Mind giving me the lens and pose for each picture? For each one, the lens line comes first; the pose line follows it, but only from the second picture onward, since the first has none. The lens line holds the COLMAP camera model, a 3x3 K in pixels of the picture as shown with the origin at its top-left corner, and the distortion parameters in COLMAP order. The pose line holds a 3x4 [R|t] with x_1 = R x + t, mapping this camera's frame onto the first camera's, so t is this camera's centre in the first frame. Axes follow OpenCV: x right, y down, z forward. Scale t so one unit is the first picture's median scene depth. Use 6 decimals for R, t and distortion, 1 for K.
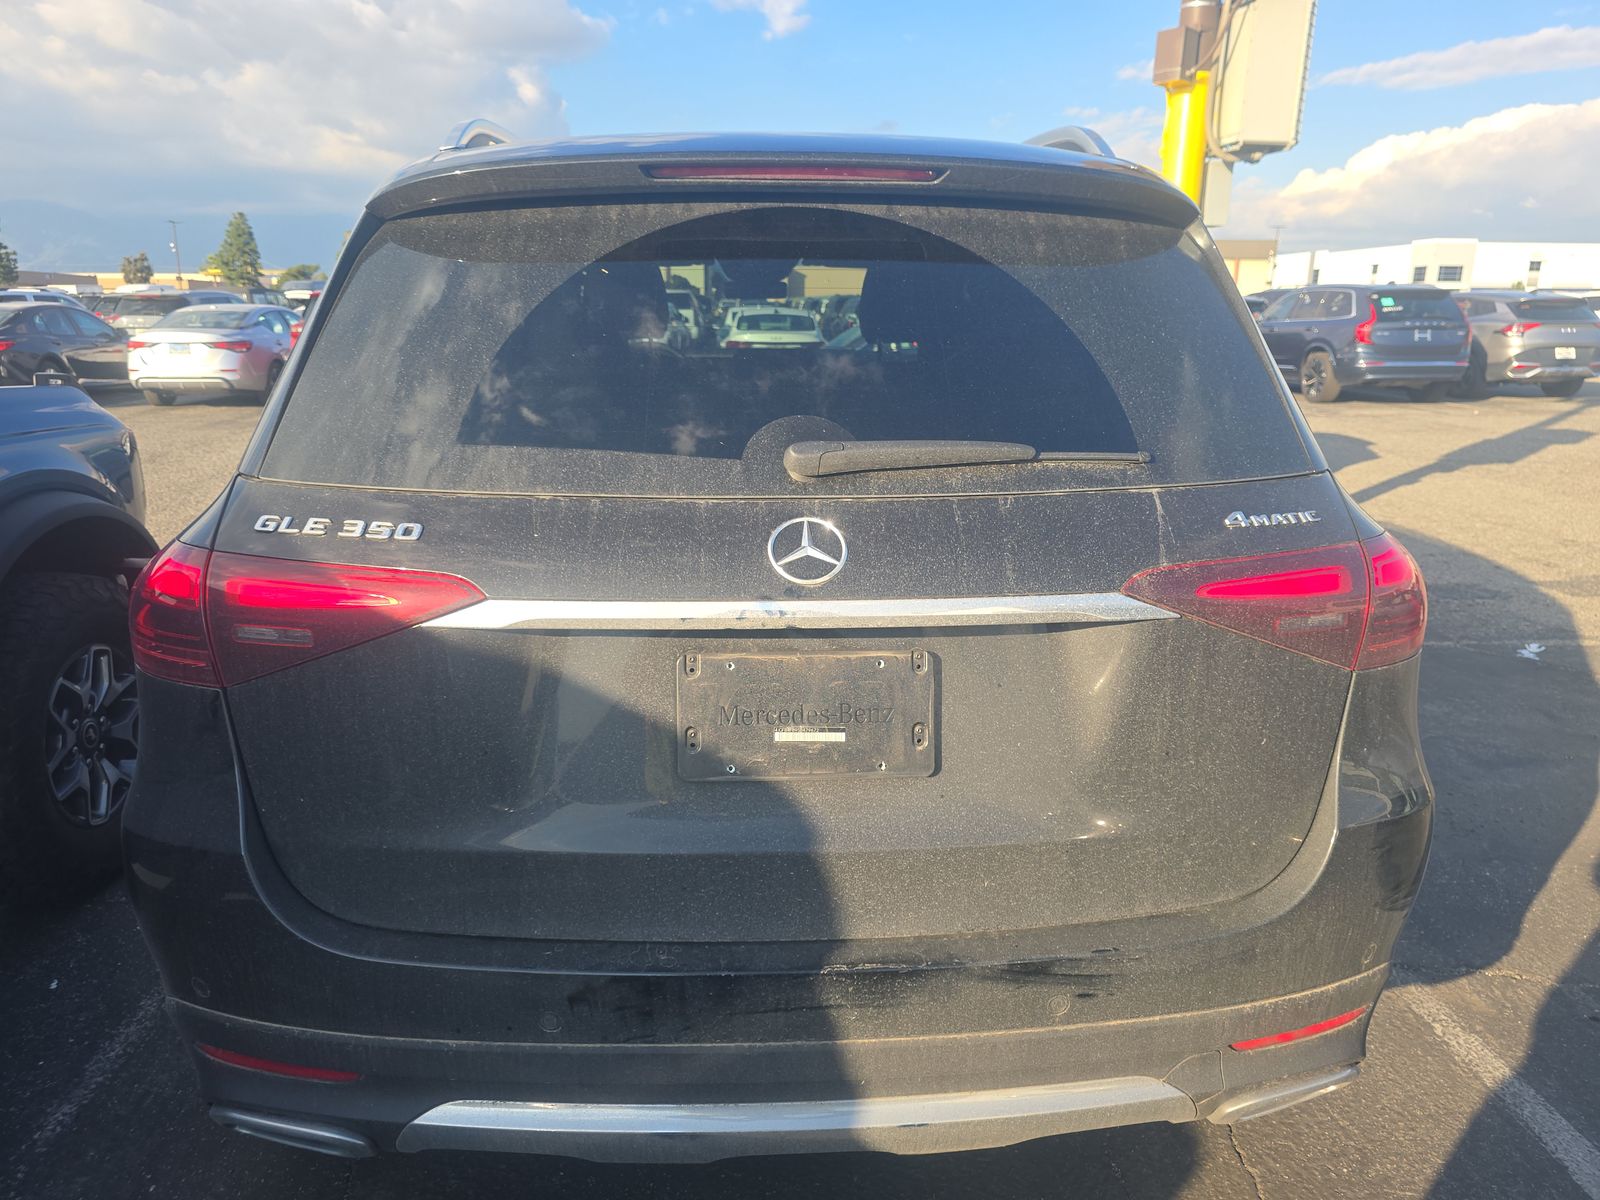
lens RADIAL K [[1089.2, 0, 800.0], [0, 1089.2, 600.0], [0, 0, 1]] dist [0.005647, 0.001967]
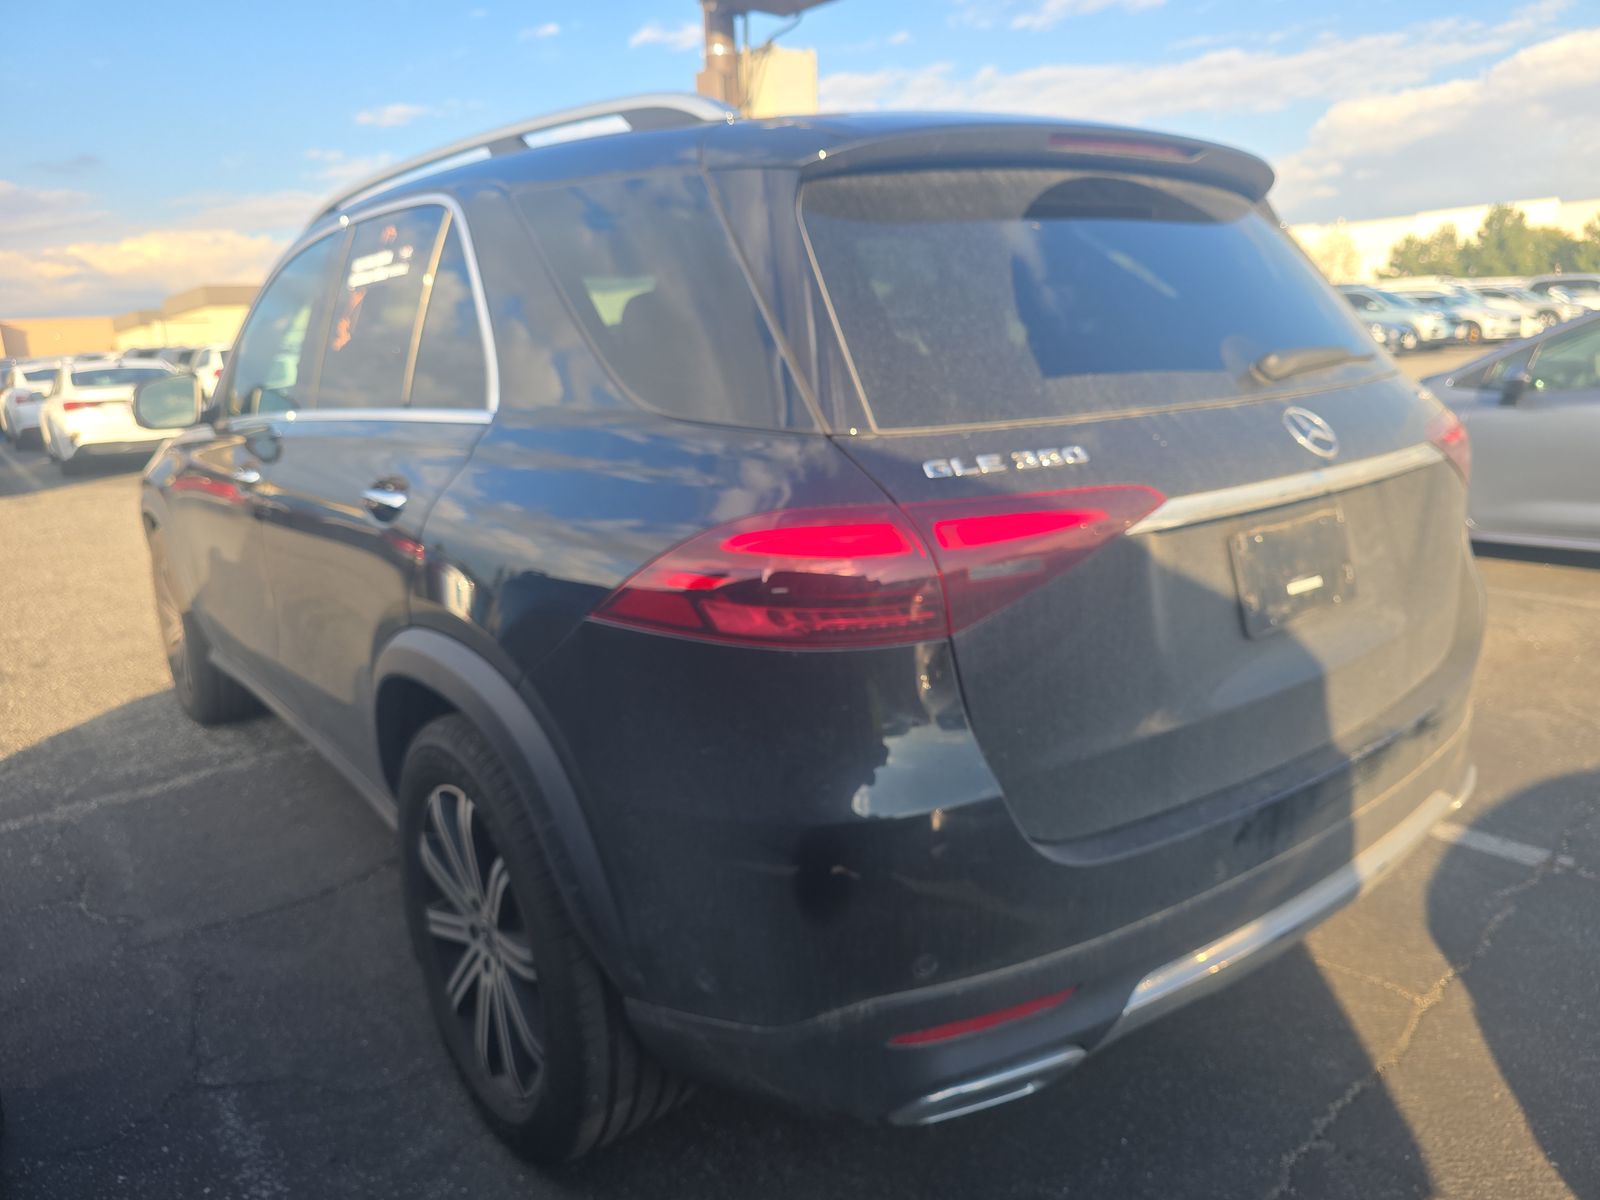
lens RADIAL K [[1089.2, 0, 800.0], [0, 1089.2, 600.0], [0, 0, 1]] dist [0.005647, 0.001967]
pose [[0.821808, -0.177321, 0.541470, -1.156640], [0.196517, 0.980237, 0.022747, -0.000684], [-0.534802, 0.087714, 0.840412, 0.249542]]
